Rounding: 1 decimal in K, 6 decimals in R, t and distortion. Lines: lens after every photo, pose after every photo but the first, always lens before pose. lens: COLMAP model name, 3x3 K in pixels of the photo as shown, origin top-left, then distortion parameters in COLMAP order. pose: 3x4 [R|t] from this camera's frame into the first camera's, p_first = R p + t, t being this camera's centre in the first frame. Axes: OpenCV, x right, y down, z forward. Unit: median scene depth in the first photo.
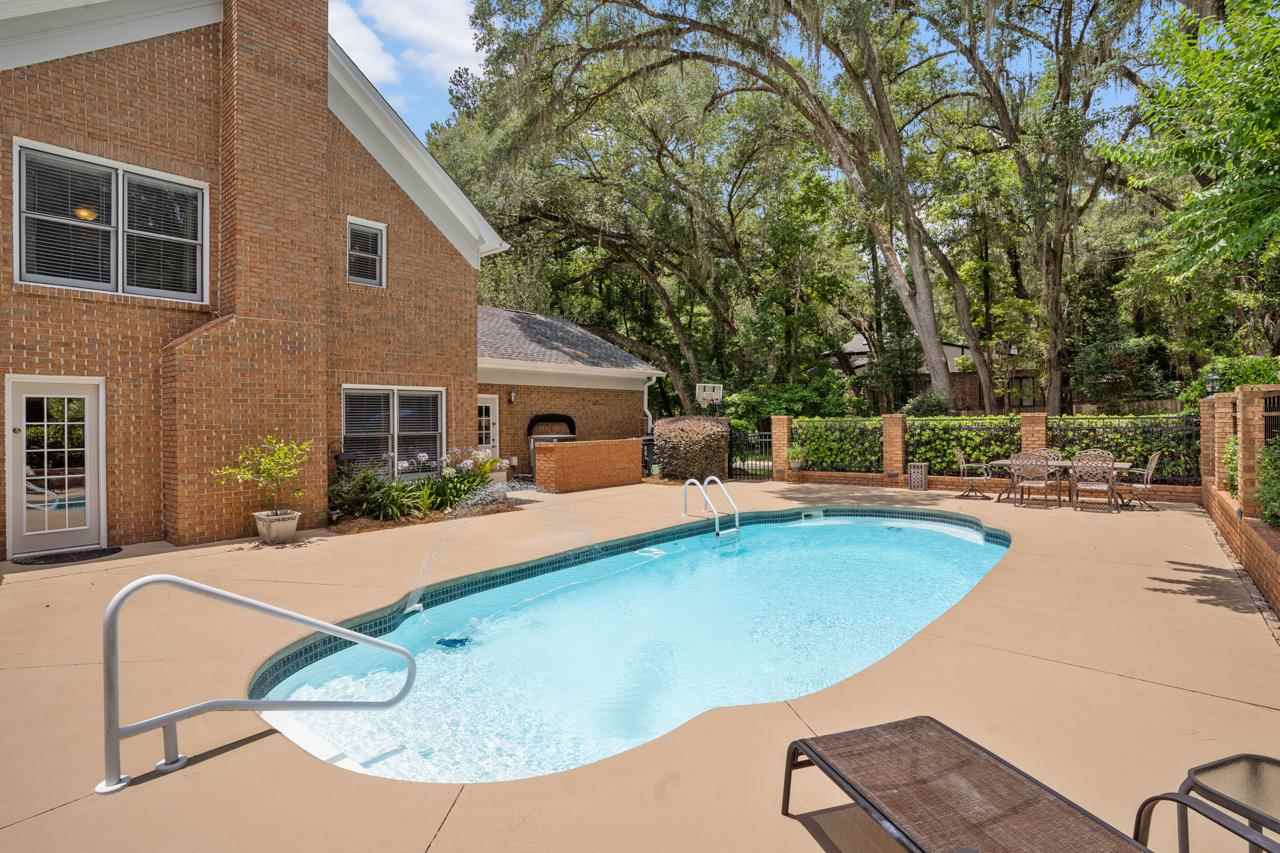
lens RADIAL K [[636.3, 0, 634.1], [0, 636.3, 409.1], [0, 0, 1]] dist [-0.002101, 0.000175]
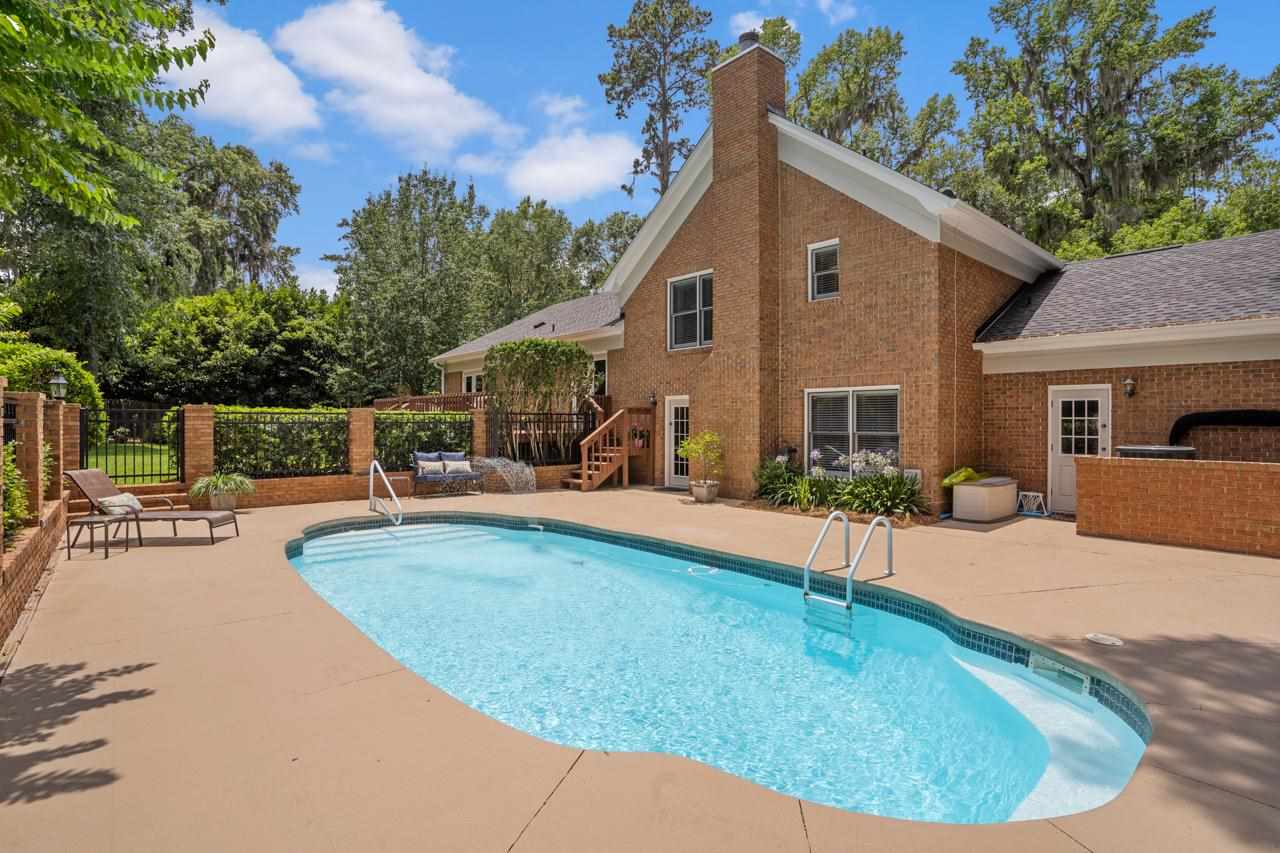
lens RADIAL K [[613.7, 0, 640.0], [0, 613.7, 426.5], [0, 0, 1]] dist [-0.004548, -0.000483]
pose [[-0.120979, 0.017918, -0.992493, 0.768629], [0.015838, 0.999745, 0.016119, 0.007434], [0.992529, -0.013769, -0.121232, 0.885020]]
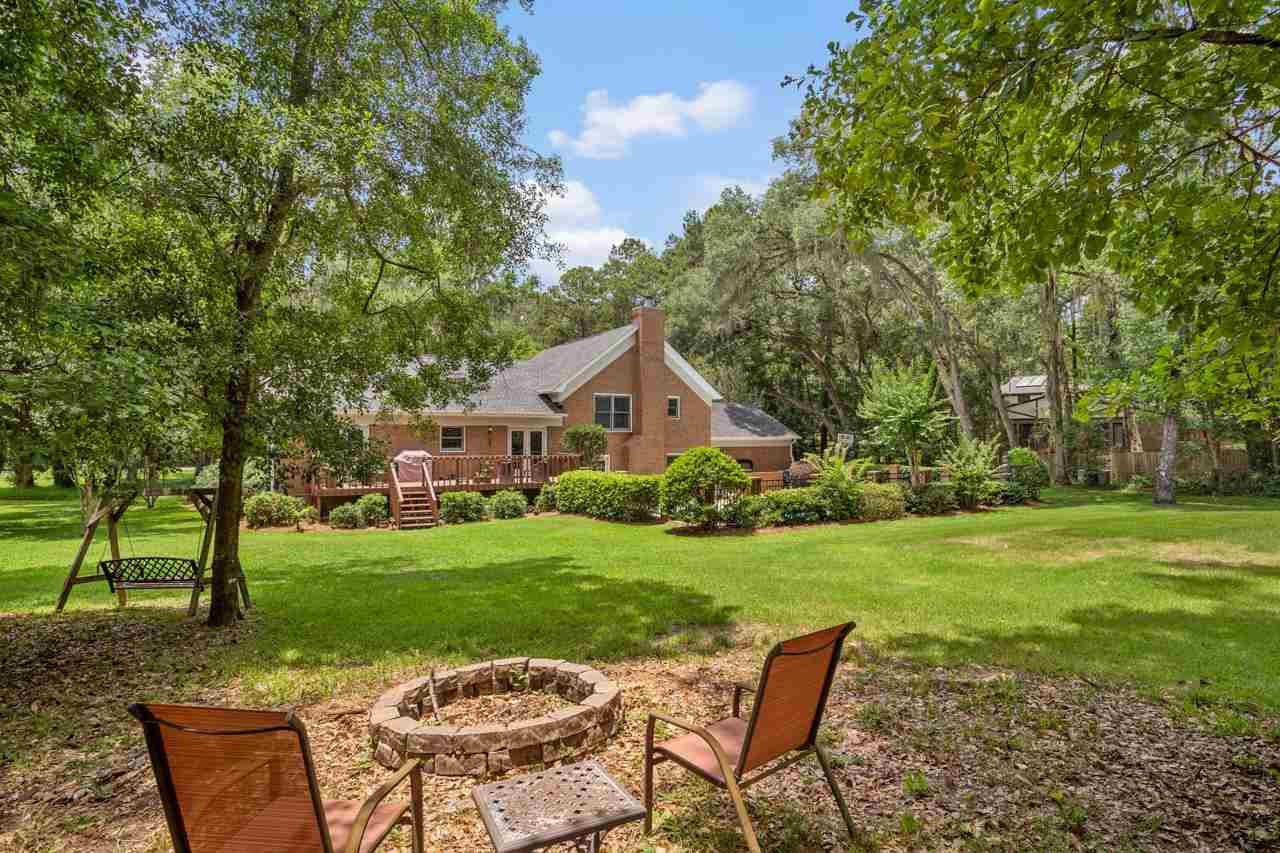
lens RADIAL K [[636.3, 0, 634.1], [0, 636.3, 409.1], [0, 0, 1]] dist [-0.002101, 0.000175]
pose [[0.944369, -0.004381, -0.328859, 0.390699], [-0.003133, 0.999746, -0.022316, -0.188425], [0.328874, 0.022105, 0.944115, -1.942810]]
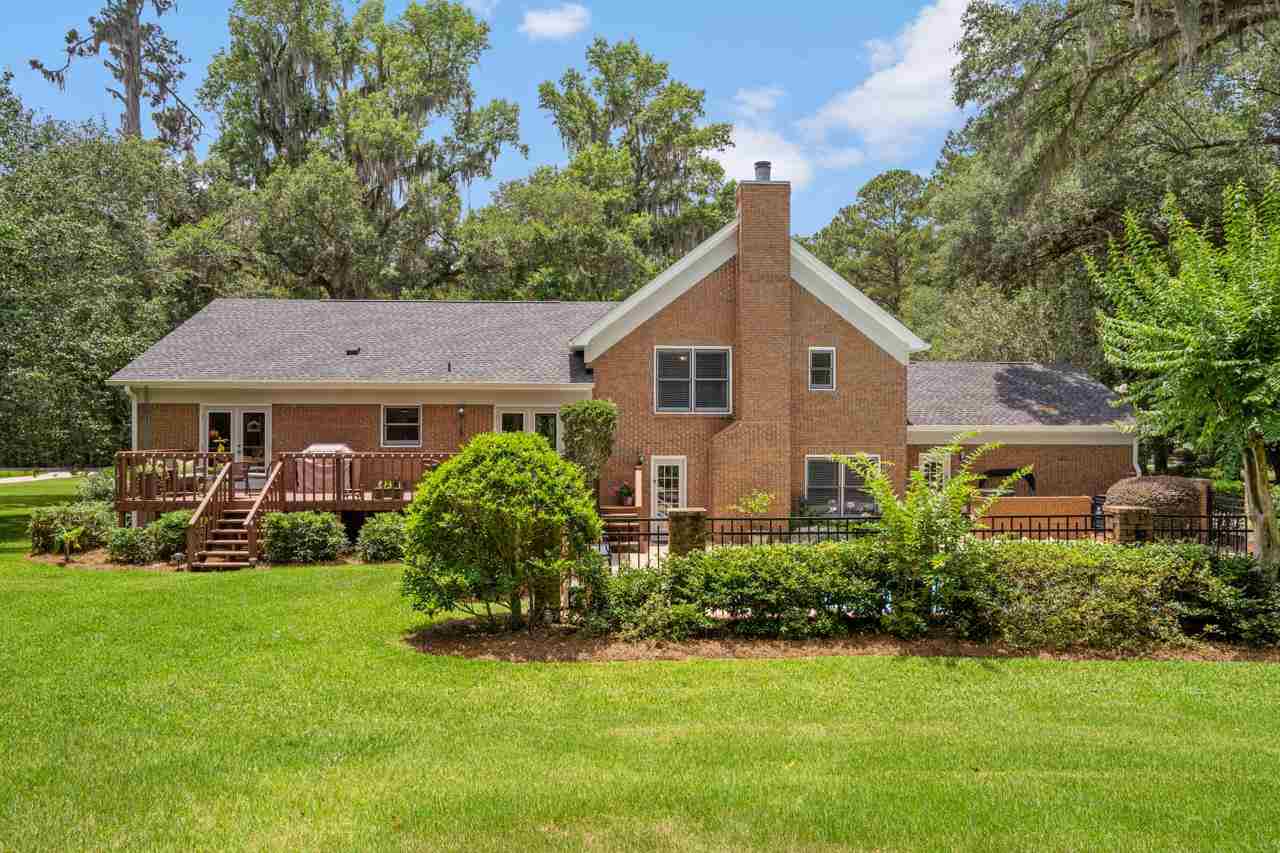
lens RADIAL K [[833.6, 0, 640.0], [0, 833.6, 426.5], [0, 0, 1]] dist [0.000883, 0.001633]
pose [[0.674291, 0.003452, -0.738457, 0.832401], [0.005213, 0.999942, 0.009434, -0.138863], [0.738447, -0.010211, 0.674234, -0.728646]]
